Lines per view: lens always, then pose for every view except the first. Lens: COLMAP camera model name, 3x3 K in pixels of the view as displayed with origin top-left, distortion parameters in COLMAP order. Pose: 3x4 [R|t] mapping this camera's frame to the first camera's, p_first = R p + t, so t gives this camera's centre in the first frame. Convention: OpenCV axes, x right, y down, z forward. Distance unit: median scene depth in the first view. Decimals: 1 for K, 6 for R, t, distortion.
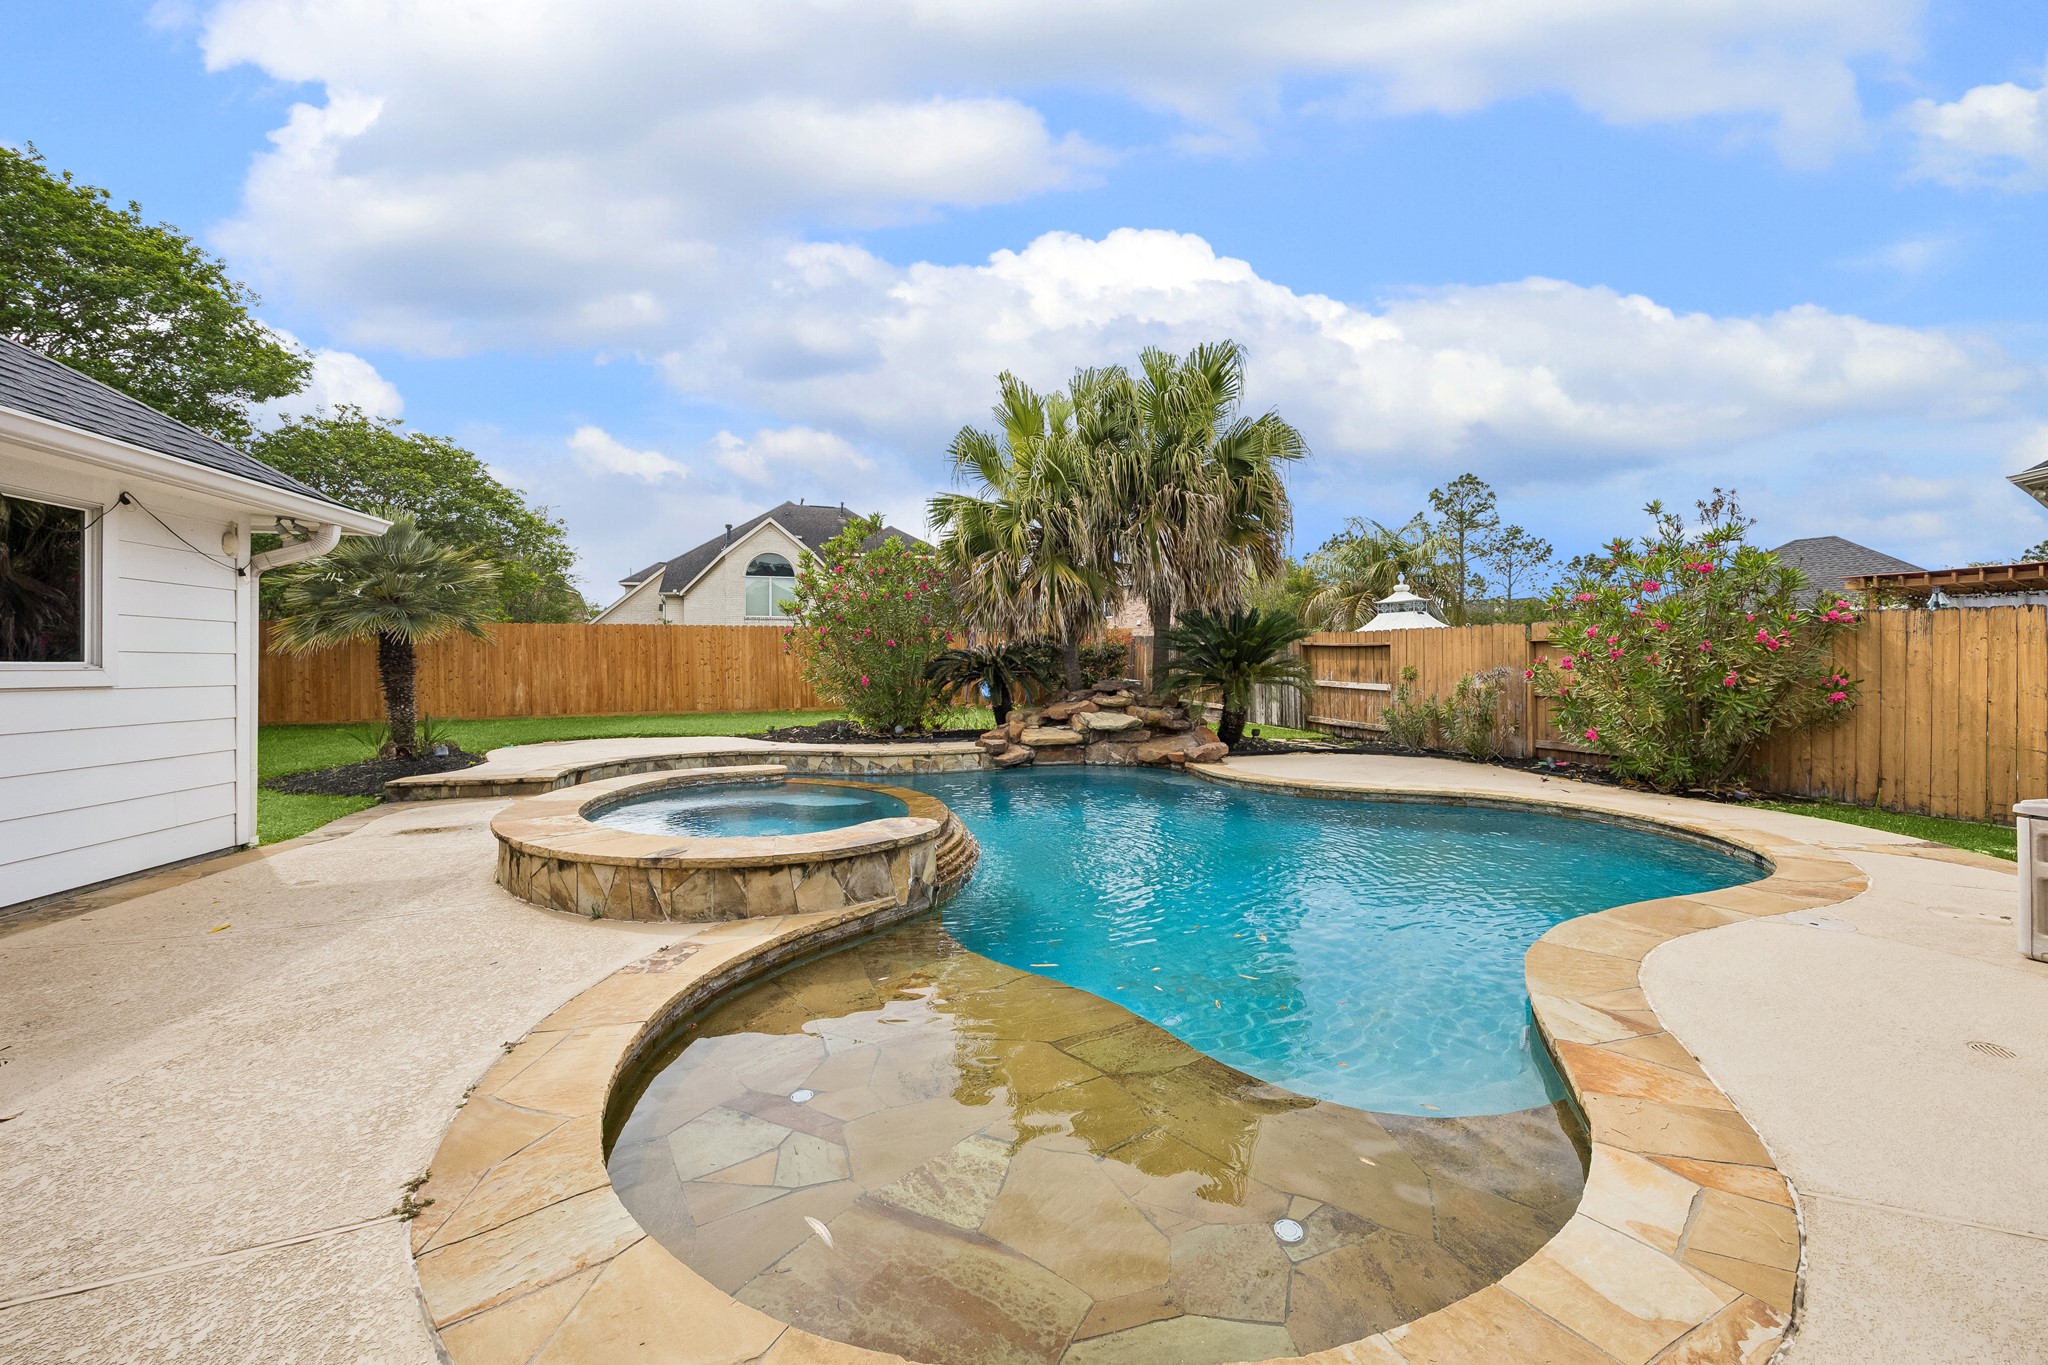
lens RADIAL K [[797.2, 0, 1040.1], [0, 797.2, 671.4], [0, 0, 1]] dist [0.000127, 0.000005]
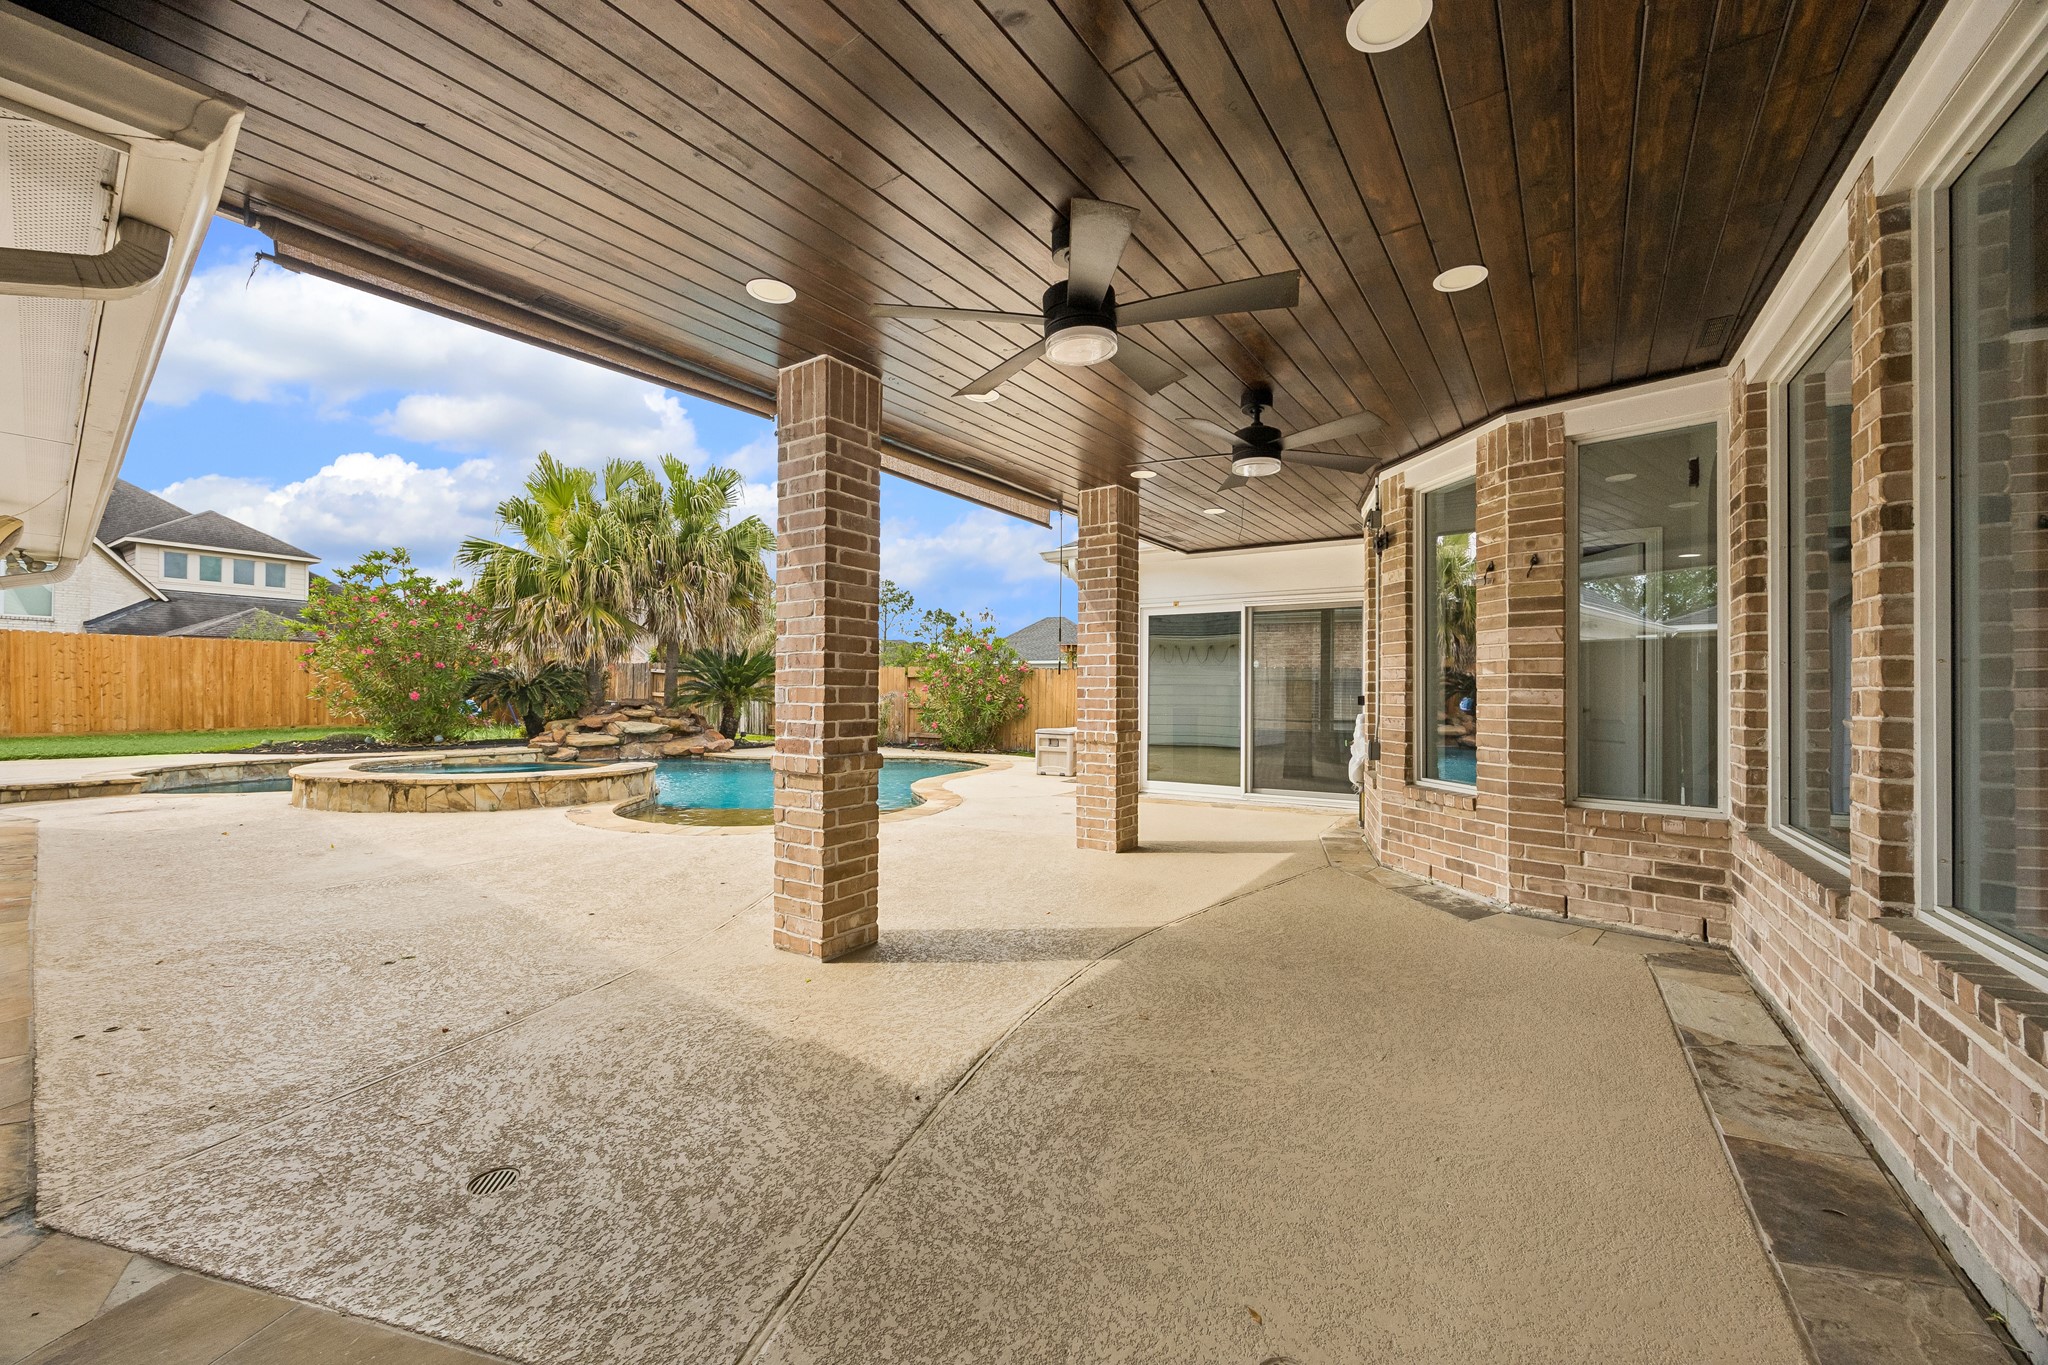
lens RADIAL K [[797.2, 0, 1039.1], [0, 797.2, 689.3], [0, 0, 1]] dist [0.000127, 0.000005]
pose [[0.746259, 0.015470, 0.665476, -0.309874], [-0.005957, 0.999845, -0.016563, 0.015370], [-0.665629, 0.008396, 0.746236, -0.467320]]
